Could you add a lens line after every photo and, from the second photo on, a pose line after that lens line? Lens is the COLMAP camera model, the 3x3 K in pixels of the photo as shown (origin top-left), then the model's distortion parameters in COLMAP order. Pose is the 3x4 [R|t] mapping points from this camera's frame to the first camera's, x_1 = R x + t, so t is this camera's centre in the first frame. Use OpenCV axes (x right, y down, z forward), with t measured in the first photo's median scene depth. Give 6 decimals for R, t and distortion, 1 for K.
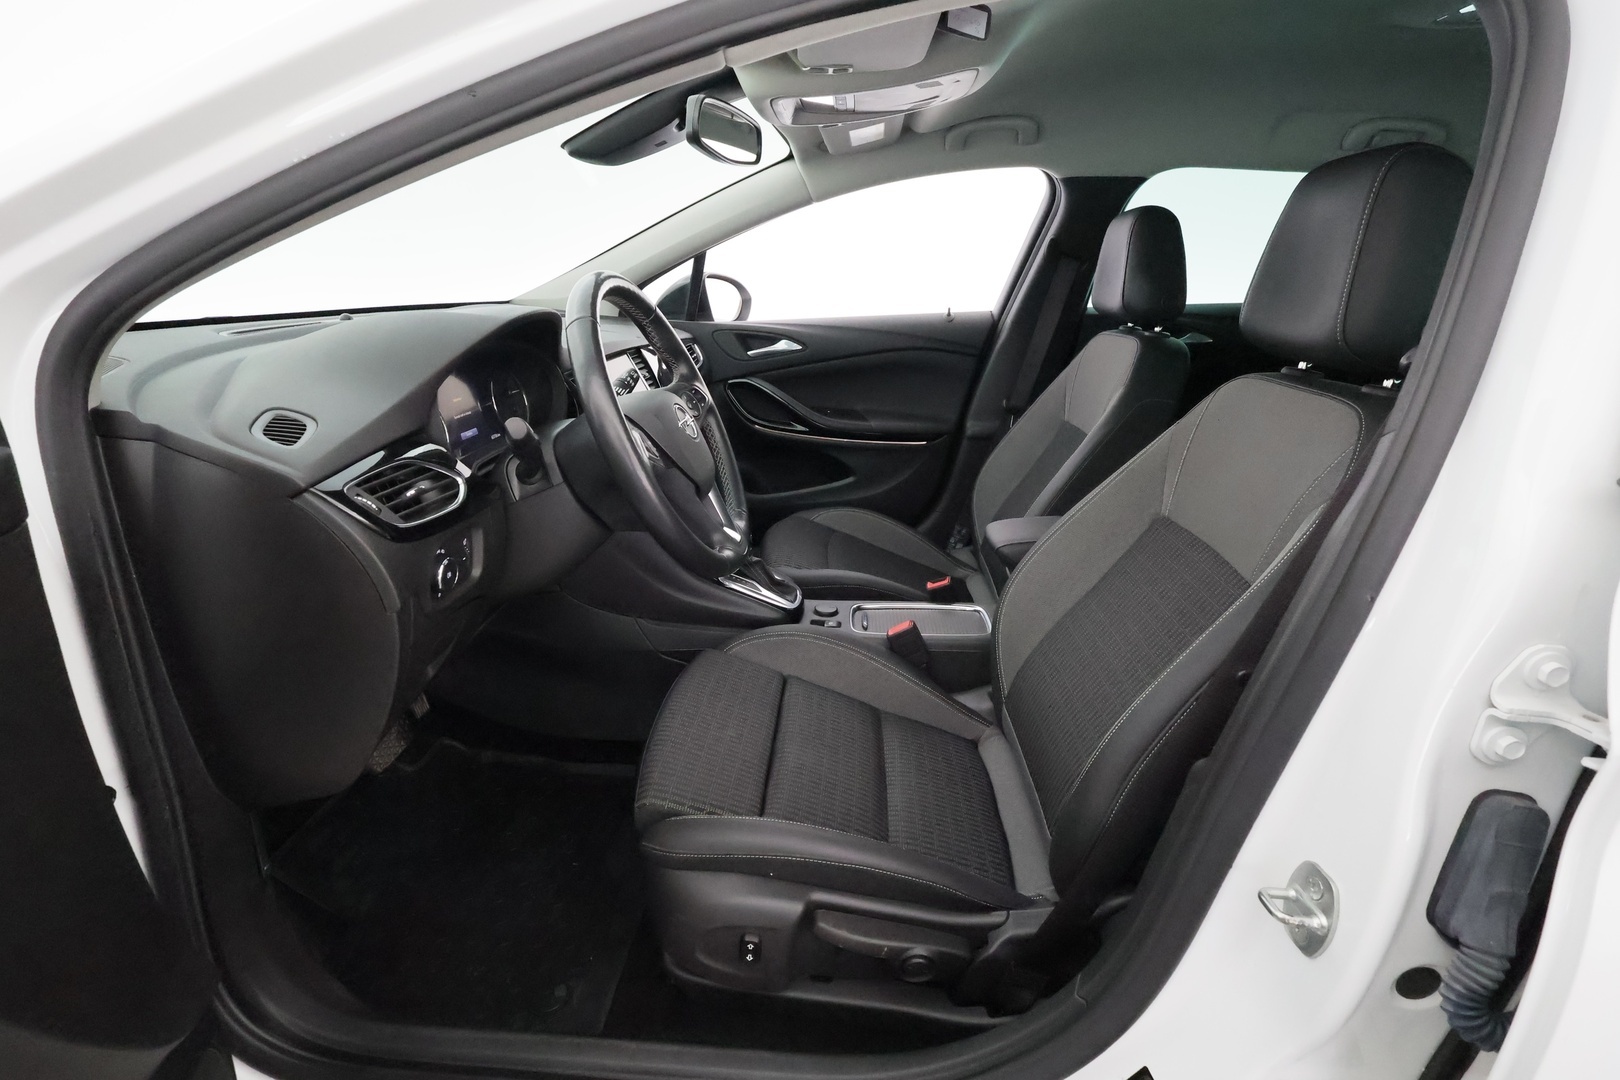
lens RADIAL K [[746.9, 0, 818.1], [0, 746.9, 539.5], [0, 0, 1]] dist [-0.000278, -0.000039]
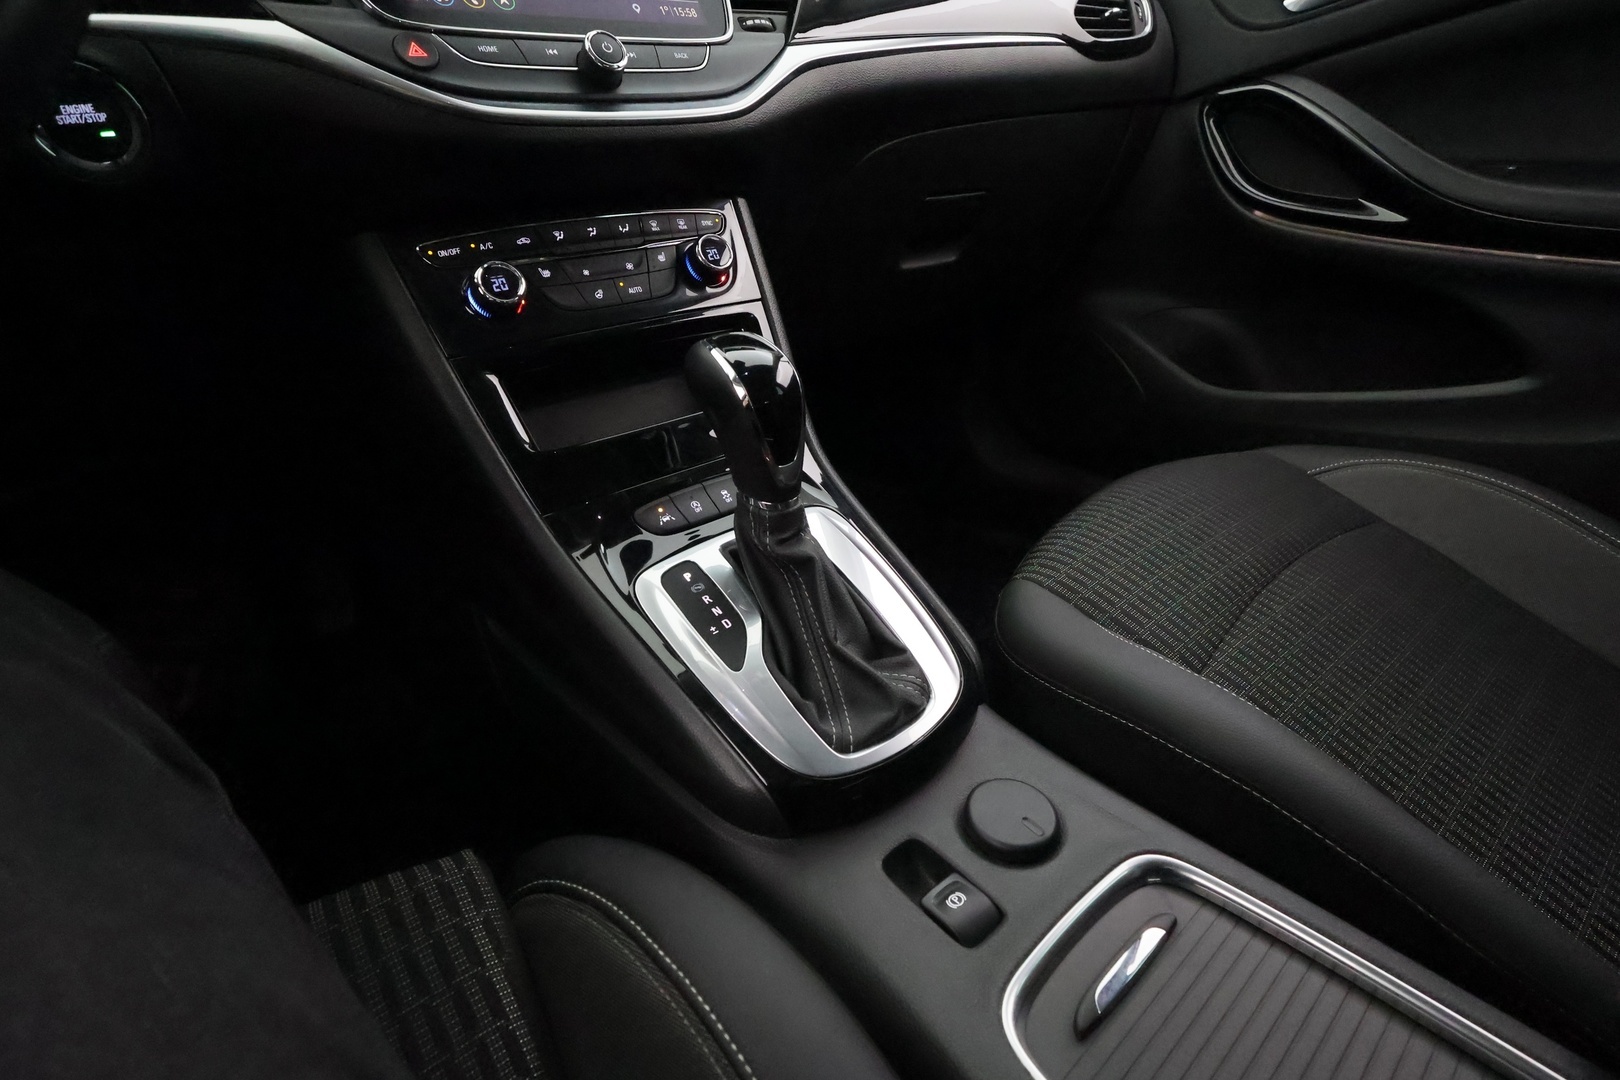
lens RADIAL K [[746.9, 0, 812.4], [0, 746.9, 549.7], [0, 0, 1]] dist [-0.000278, -0.000039]
pose [[0.678076, 0.300370, -0.670813, 0.113455], [-0.188550, 0.953227, 0.236236, -0.044308], [0.710396, -0.033704, 0.702995, 0.805684]]
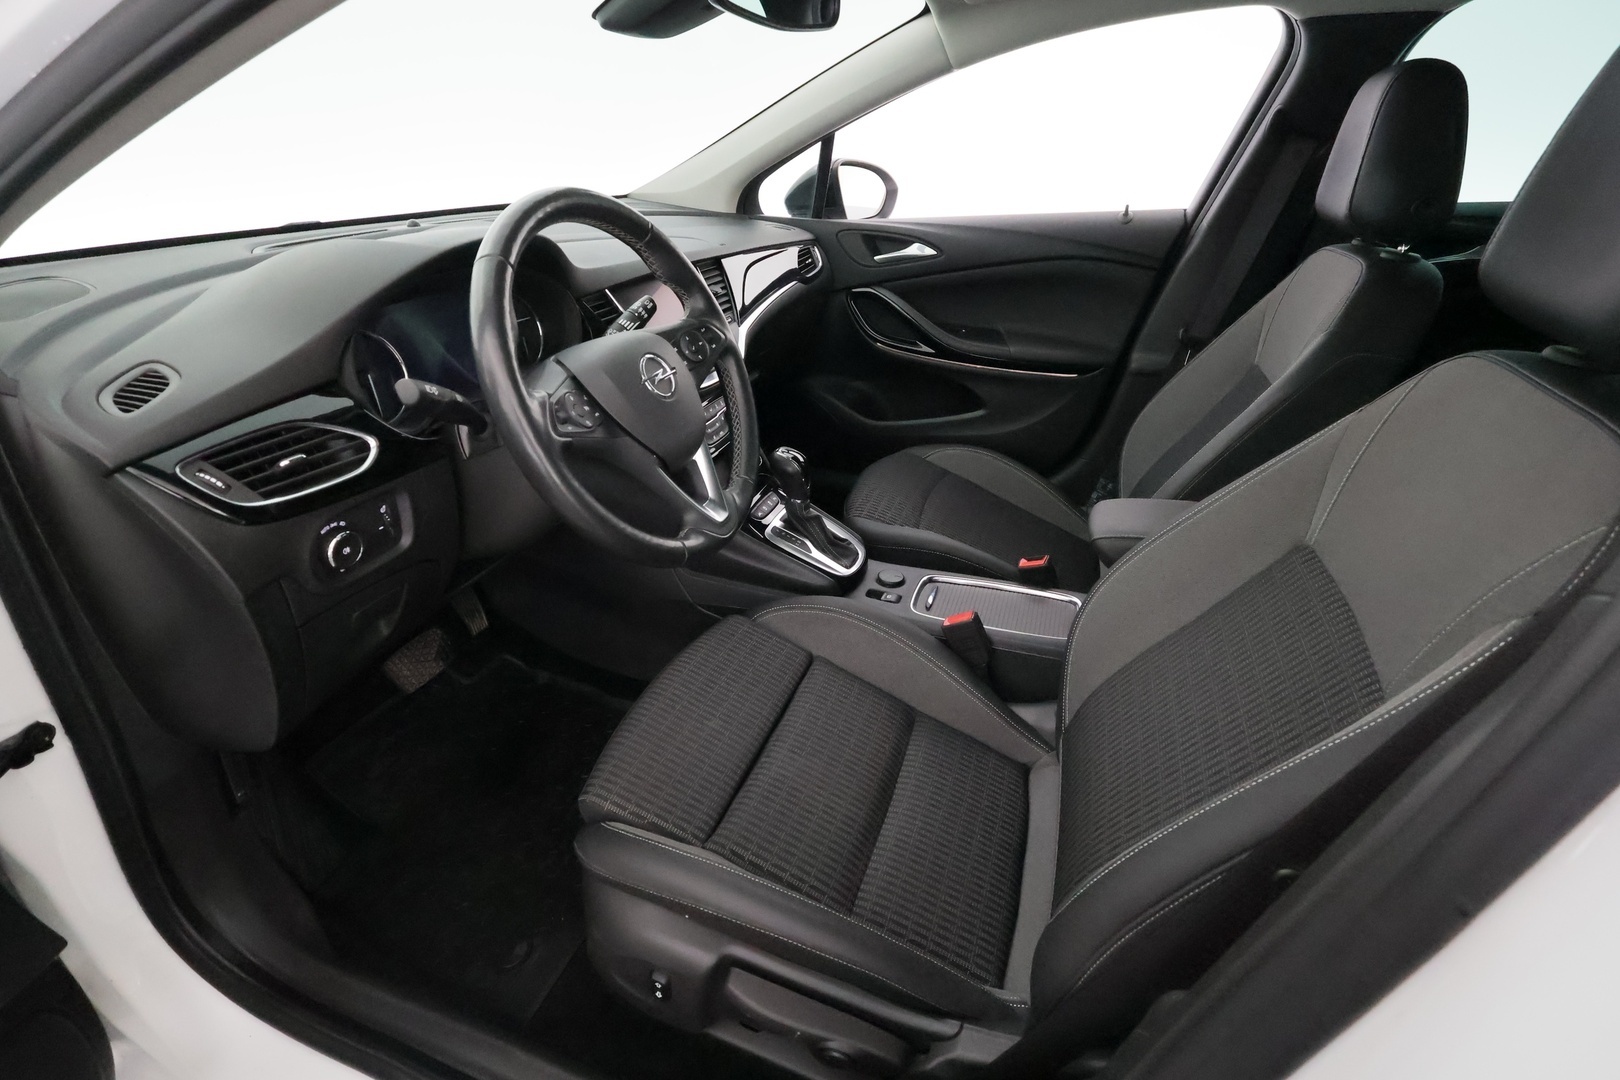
lens RADIAL K [[746.9, 0, 819.0], [0, 746.9, 542.7], [0, 0, 1]] dist [-0.000278, -0.000039]
pose [[0.959313, 0.122309, -0.254479, 0.153169], [-0.082791, 0.983539, 0.160613, -0.083160], [0.269934, -0.133009, 0.953648, 0.156024]]
